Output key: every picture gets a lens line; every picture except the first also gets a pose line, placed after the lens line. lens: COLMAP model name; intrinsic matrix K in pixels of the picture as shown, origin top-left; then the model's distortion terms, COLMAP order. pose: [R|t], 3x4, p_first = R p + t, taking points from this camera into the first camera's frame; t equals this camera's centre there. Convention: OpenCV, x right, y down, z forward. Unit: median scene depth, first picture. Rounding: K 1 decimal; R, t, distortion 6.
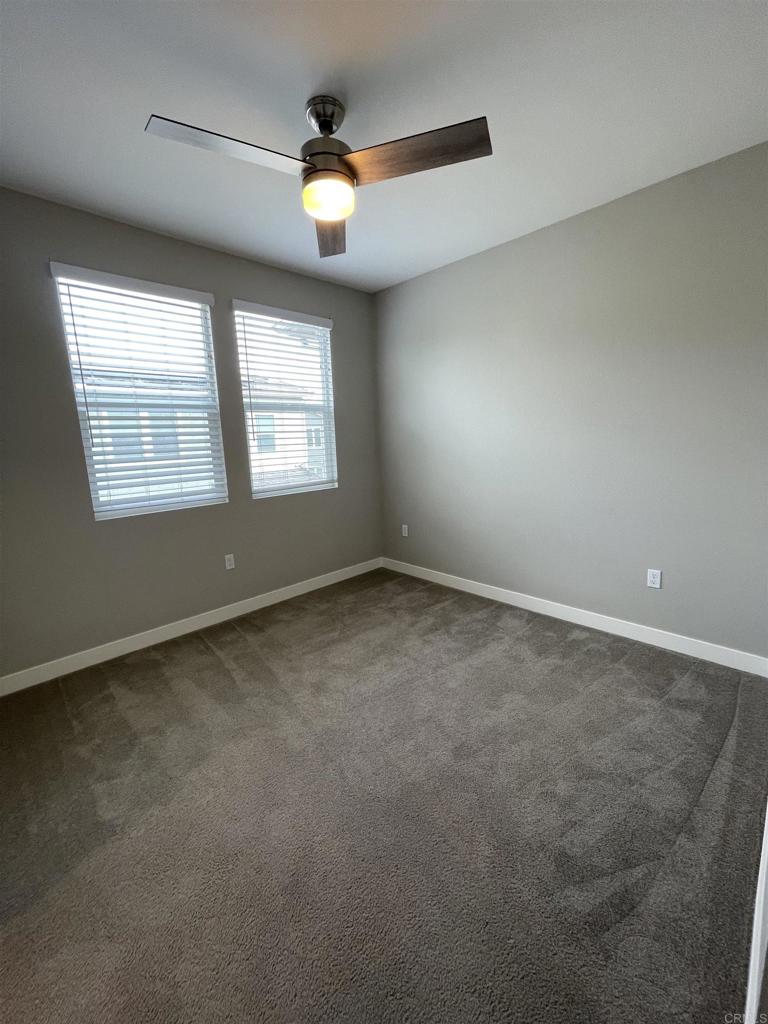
lens RADIAL K [[406.0, 0, 384.0], [0, 406.0, 509.4], [0, 0, 1]] dist [-0.009039, -0.000140]
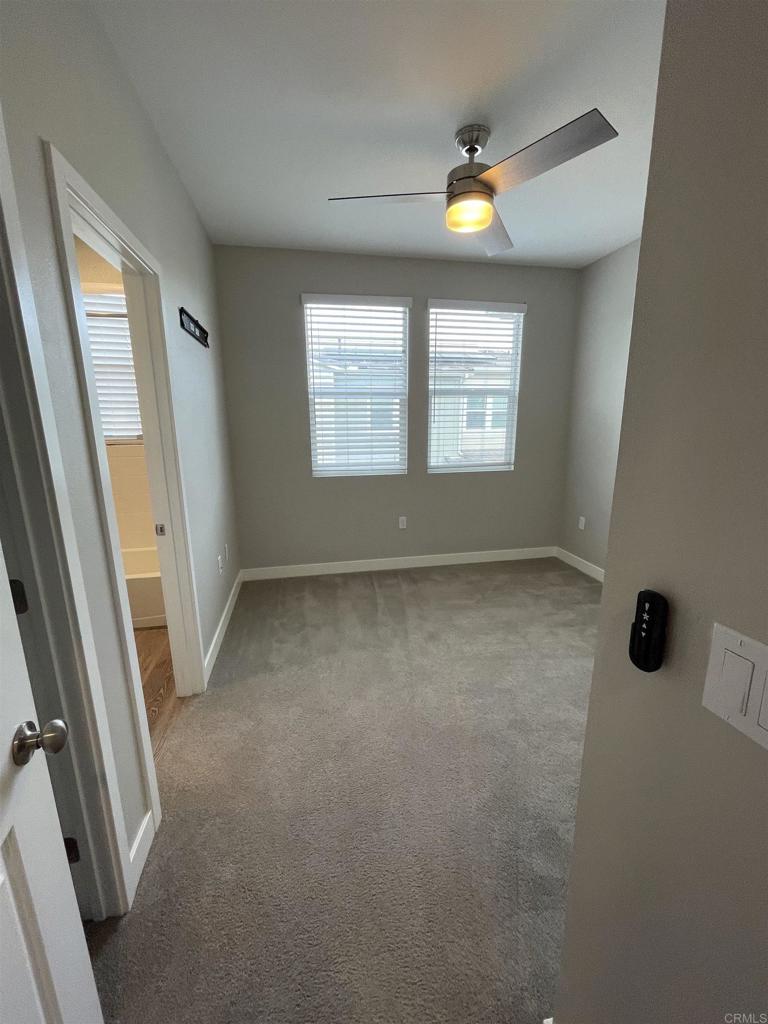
lens RADIAL K [[406.0, 0, 384.0], [0, 406.0, 509.4], [0, 0, 1]] dist [-0.009039, -0.000140]
pose [[0.835226, 0.148376, -0.529511, 0.231074], [-0.118250, 0.988845, 0.090567, -0.014857], [0.537042, -0.013029, 0.843455, -0.057699]]
